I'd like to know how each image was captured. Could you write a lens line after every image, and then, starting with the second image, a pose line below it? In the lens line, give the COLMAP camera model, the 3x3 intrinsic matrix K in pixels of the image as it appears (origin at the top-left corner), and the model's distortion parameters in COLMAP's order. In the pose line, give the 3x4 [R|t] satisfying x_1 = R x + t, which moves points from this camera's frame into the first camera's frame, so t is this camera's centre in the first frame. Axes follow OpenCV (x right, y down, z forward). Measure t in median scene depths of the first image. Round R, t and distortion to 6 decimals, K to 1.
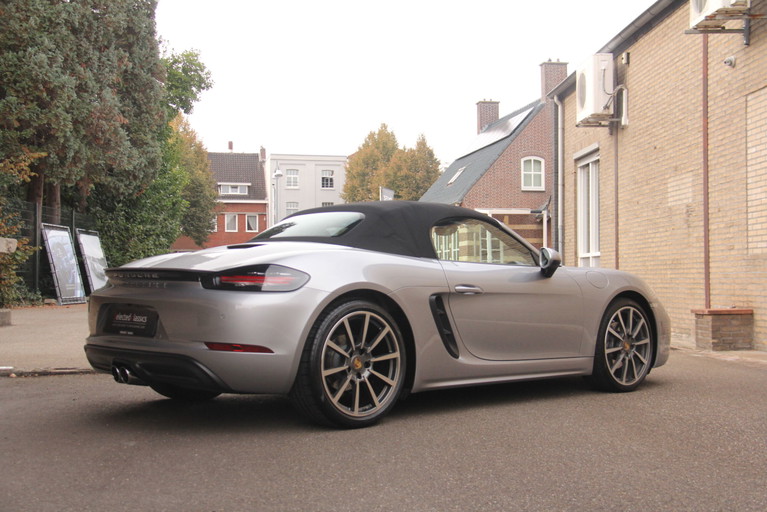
lens RADIAL K [[990.7, 0, 383.5], [0, 990.7, 256.0], [0, 0, 1]] dist [0.014442, 0.507440]
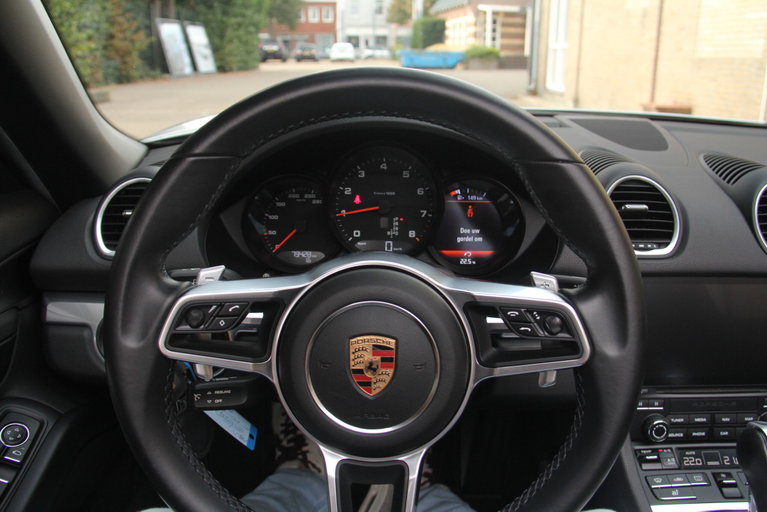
lens RADIAL K [[642.2, 0, 383.5], [0, 642.2, 256.0], [0, 0, 1]] dist [-0.195356, 0.138937]
pose [[0.998404, 0.023836, -0.051192, 0.038425], [-0.005654, 0.944187, 0.329360, -0.009423], [0.056185, -0.328545, 0.942816, 0.183649]]
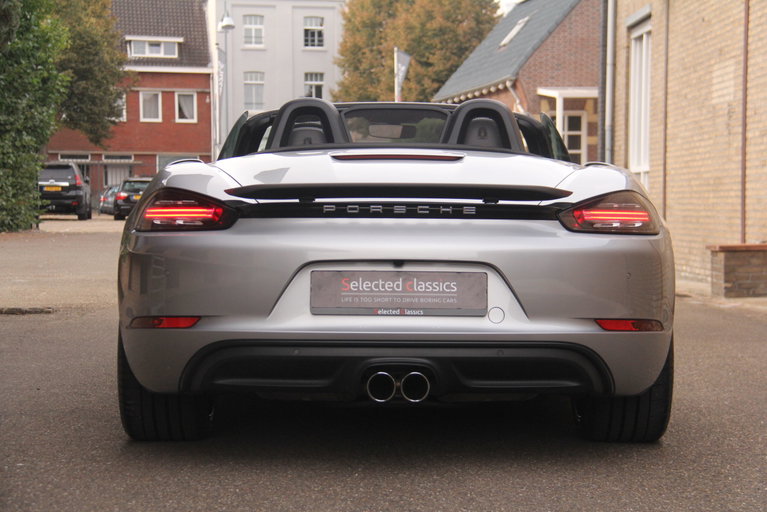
lens RADIAL K [[1711.5, 0, 383.5], [0, 1711.5, 256.0], [0, 0, 1]] dist [0.516475, 0.341679]
pose [[0.999740, 0.002624, -0.022645, 0.066696], [-0.001380, 0.998499, 0.054745, -0.007877], [0.022755, -0.054700, 0.998244, -0.249956]]
